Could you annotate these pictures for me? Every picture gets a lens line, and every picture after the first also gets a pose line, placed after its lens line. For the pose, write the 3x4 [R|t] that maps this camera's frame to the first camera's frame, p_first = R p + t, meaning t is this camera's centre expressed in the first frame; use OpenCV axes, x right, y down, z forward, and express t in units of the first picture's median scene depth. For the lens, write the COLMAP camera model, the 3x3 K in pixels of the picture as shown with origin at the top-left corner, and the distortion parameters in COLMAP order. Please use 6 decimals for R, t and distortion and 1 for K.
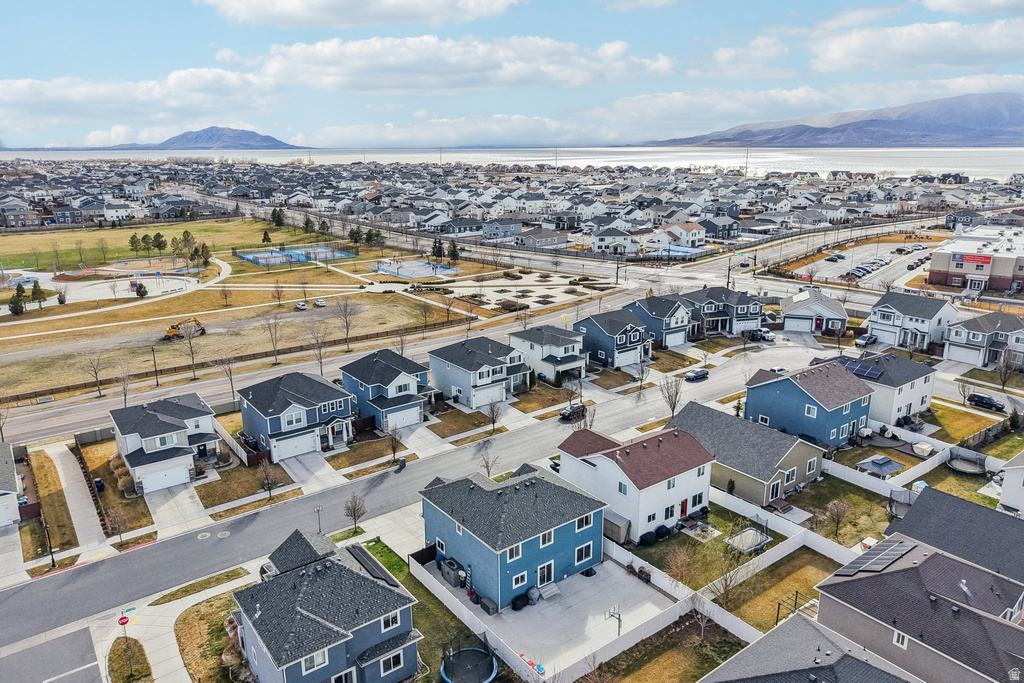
lens RADIAL K [[695.1, 0, 513.6], [0, 695.1, 338.9], [0, 0, 1]] dist [0.055627, -0.078316]
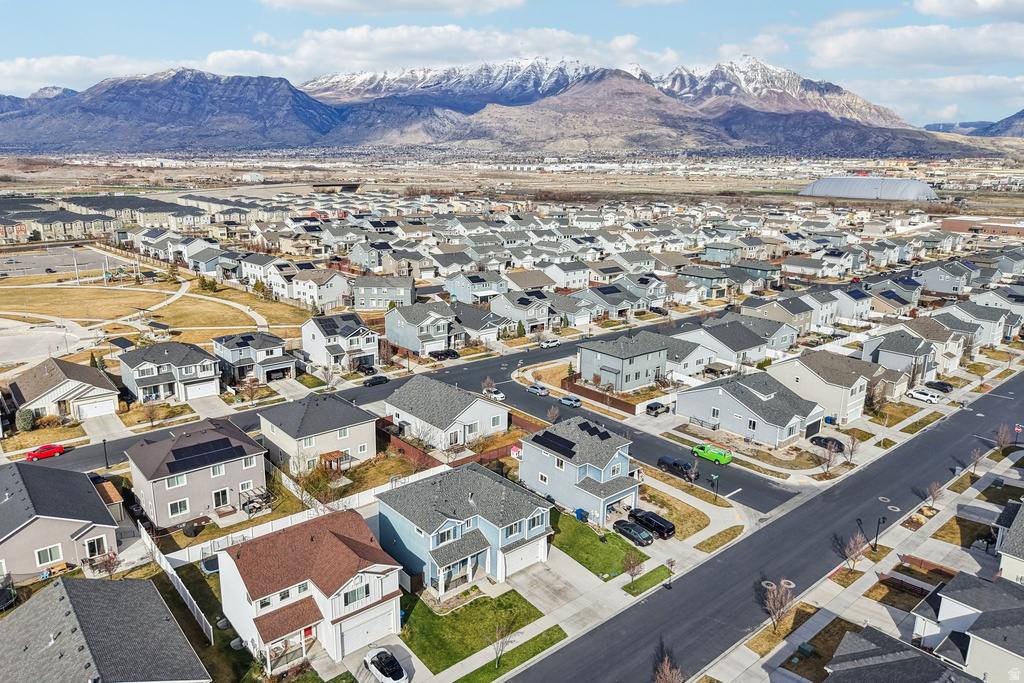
lens RADIAL K [[695.1, 0, 513.6], [0, 695.1, 338.9], [0, 0, 1]] dist [0.055627, -0.078316]
pose [[-0.997847, 0.007153, -0.065194, -0.009146], [-0.025997, 0.869471, 0.493300, -0.301596], [0.060213, 0.493933, -0.867413, 1.069065]]
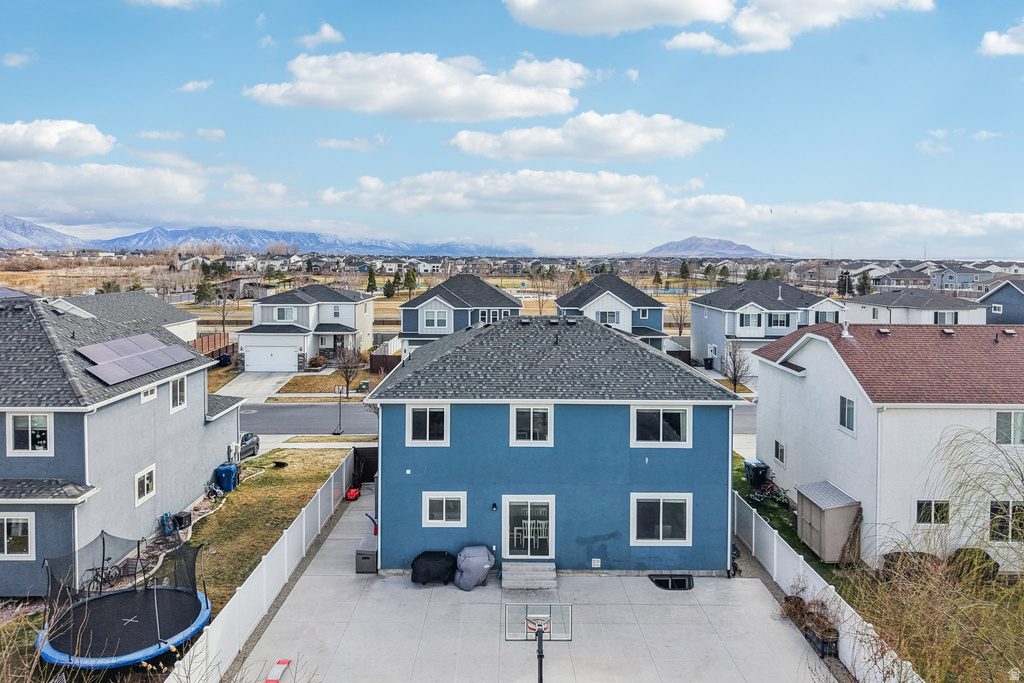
lens RADIAL K [[713.5, 0, 508.6], [0, 713.5, 254.9], [0, 0, 1]] dist [0.047546, -0.045721]
pose [[0.802194, 0.012126, -0.596940, 0.151143], [-0.169277, 0.963389, -0.207912, 0.152770], [0.572564, 0.267834, 0.774878, 0.358182]]
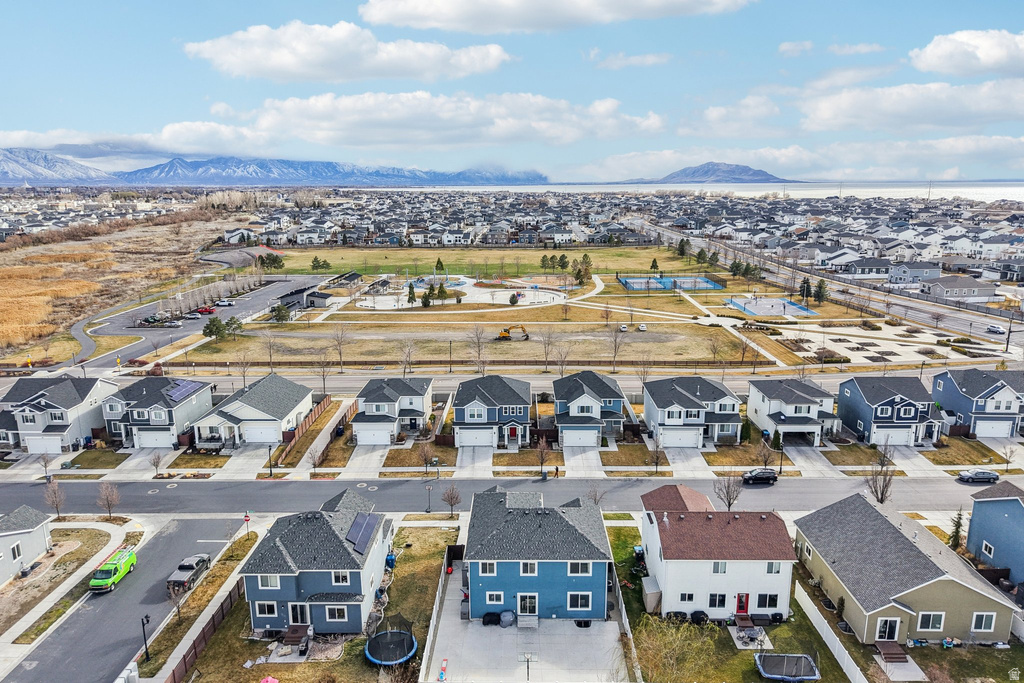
lens RADIAL K [[685.9, 0, 512.0], [0, 685.9, 341.5], [0, 0, 1]] dist [0.063646, -0.071261]
pose [[0.791147, 0.138717, -0.595688, 0.311734], [-0.162059, 0.986674, 0.014532, -0.023511], [0.589765, 0.085040, 0.803085, 0.092194]]
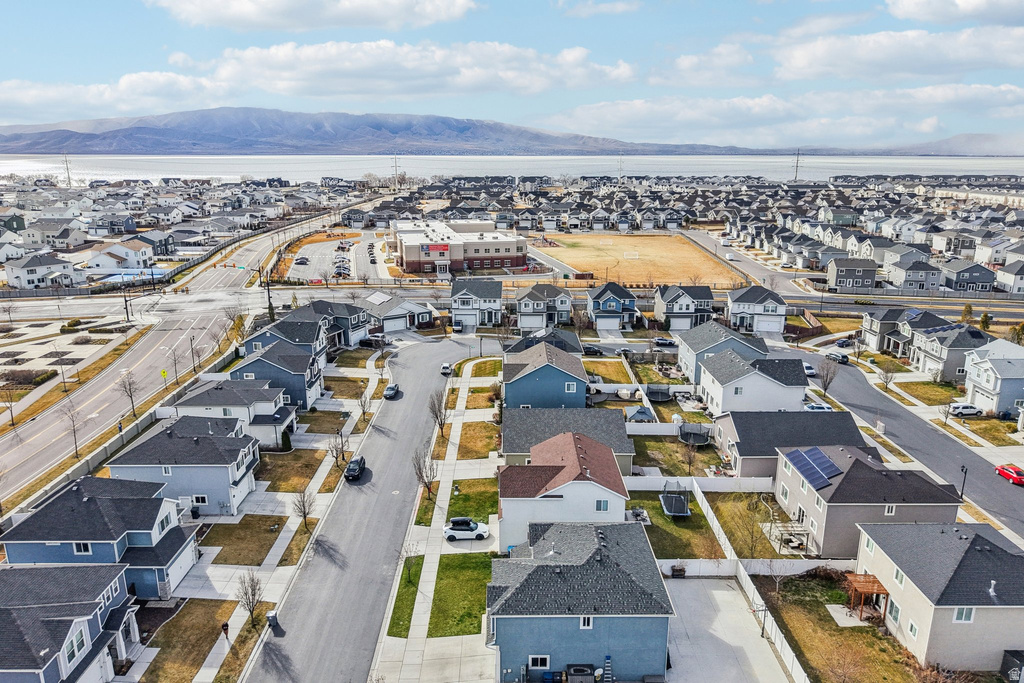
lens RADIAL K [[685.9, 0, 512.0], [0, 685.9, 341.5], [0, 0, 1]] dist [0.063646, -0.071261]
pose [[0.595169, -0.204265, 0.777206, -0.380811], [0.207561, 0.973412, 0.096886, -0.076675], [-0.776333, 0.103654, 0.621742, 0.303817]]
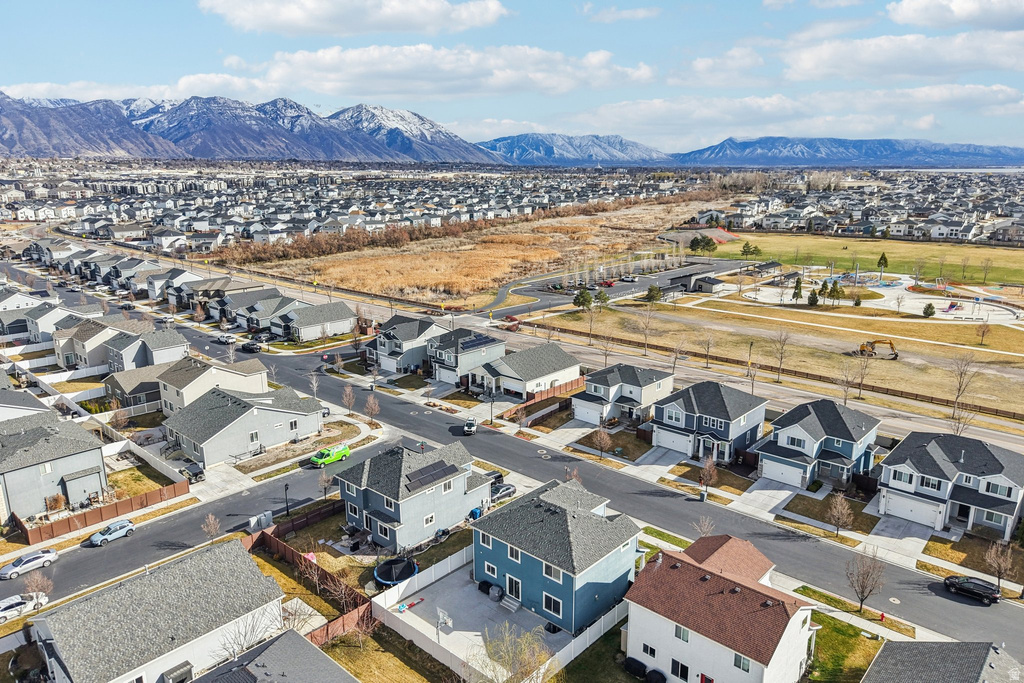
lens RADIAL K [[695.1, 0, 513.6], [0, 695.1, 338.9], [0, 0, 1]] dist [0.055627, -0.078316]
pose [[0.189578, 0.241930, -0.951594, 0.519616], [-0.258810, 0.947207, 0.189254, -0.113672], [0.947142, 0.210403, 0.242183, 0.373872]]
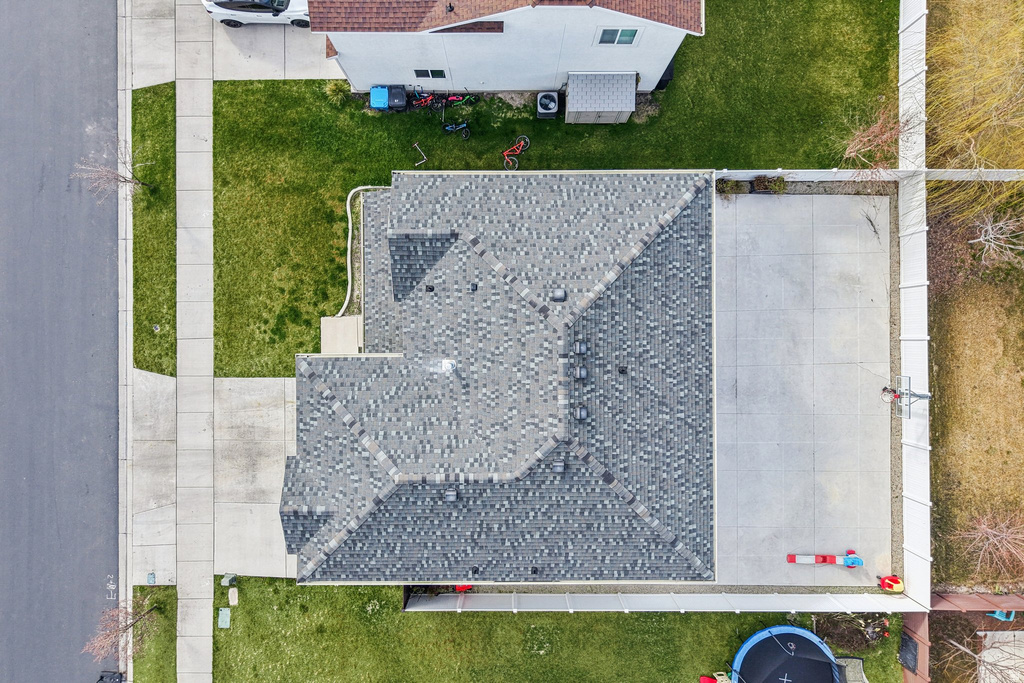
lens RADIAL K [[695.1, 0, 513.6], [0, 695.1, 338.9], [0, 0, 1]] dist [0.055627, -0.078316]
pose [[0.597018, -0.802065, 0.016180, 0.004406], [0.204413, 0.171596, 0.963727, -0.056524], [-0.775748, -0.572055, 0.266398, 0.544841]]
